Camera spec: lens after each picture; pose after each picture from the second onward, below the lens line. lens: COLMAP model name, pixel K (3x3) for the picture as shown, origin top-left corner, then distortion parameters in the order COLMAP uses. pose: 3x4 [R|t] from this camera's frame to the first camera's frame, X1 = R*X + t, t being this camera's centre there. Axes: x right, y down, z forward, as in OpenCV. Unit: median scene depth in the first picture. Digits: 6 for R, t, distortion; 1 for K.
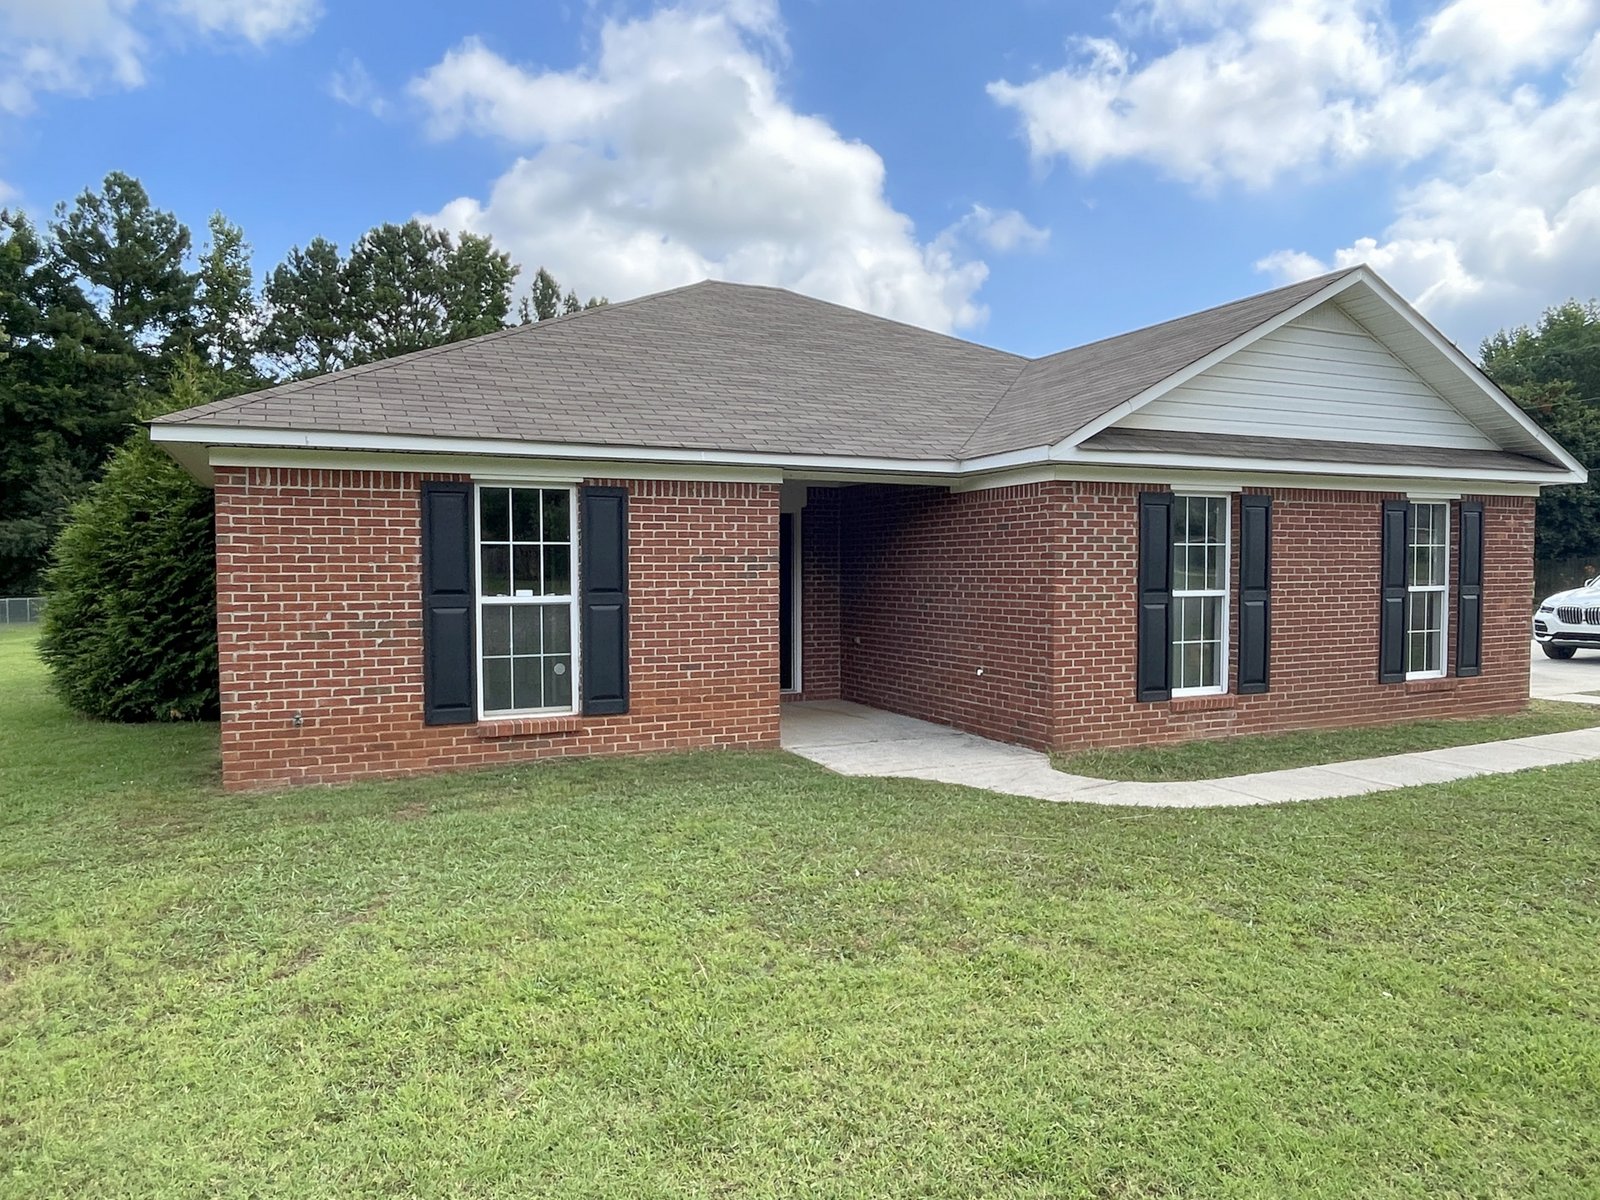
lens RADIAL K [[1033.8, 0, 804.7], [0, 1033.8, 602.9], [0, 0, 1]] dist [0.013015, -0.019670]
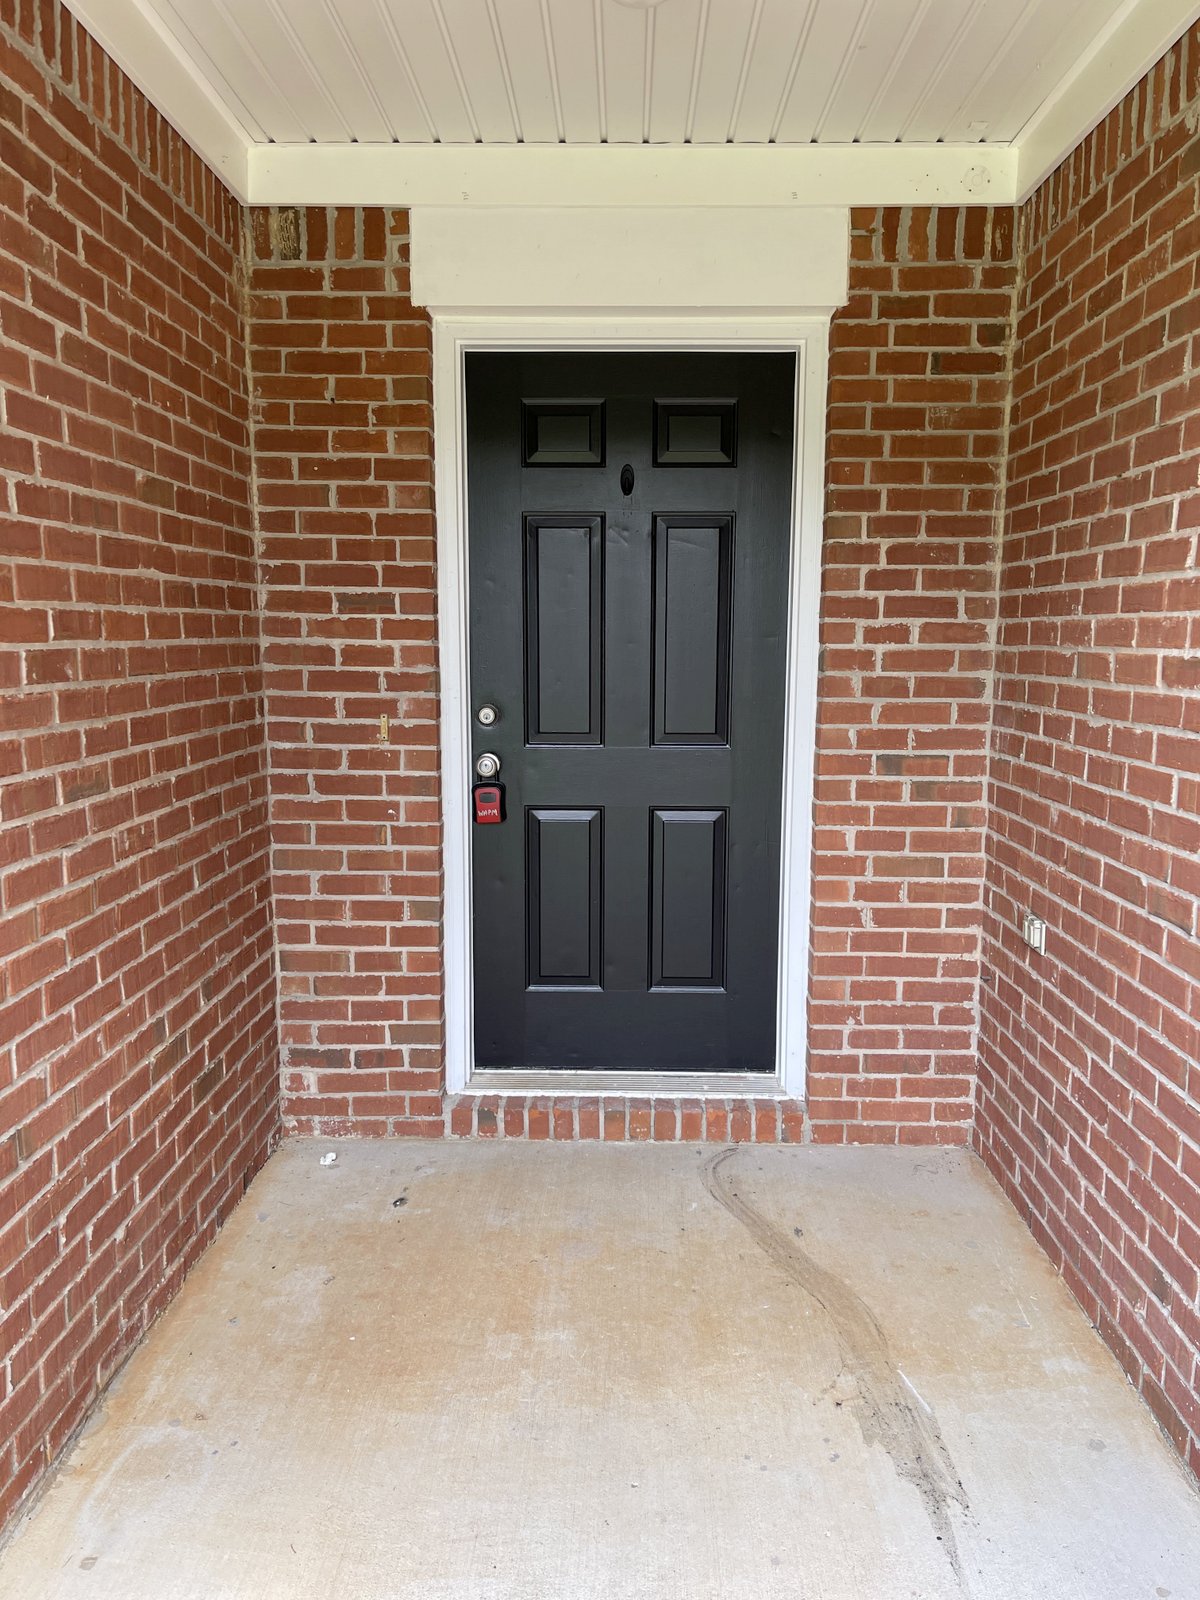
lens RADIAL K [[1182.9, 0, 604.2], [0, 1182.9, 802.1], [0, 0, 1]] dist [0.043606, 0.000602]
pose [[0.891877, 0.072433, -0.446441, 0.095368], [-0.021660, 0.992800, 0.117807, -0.020767], [0.451760, -0.095399, 0.887024, 0.923627]]
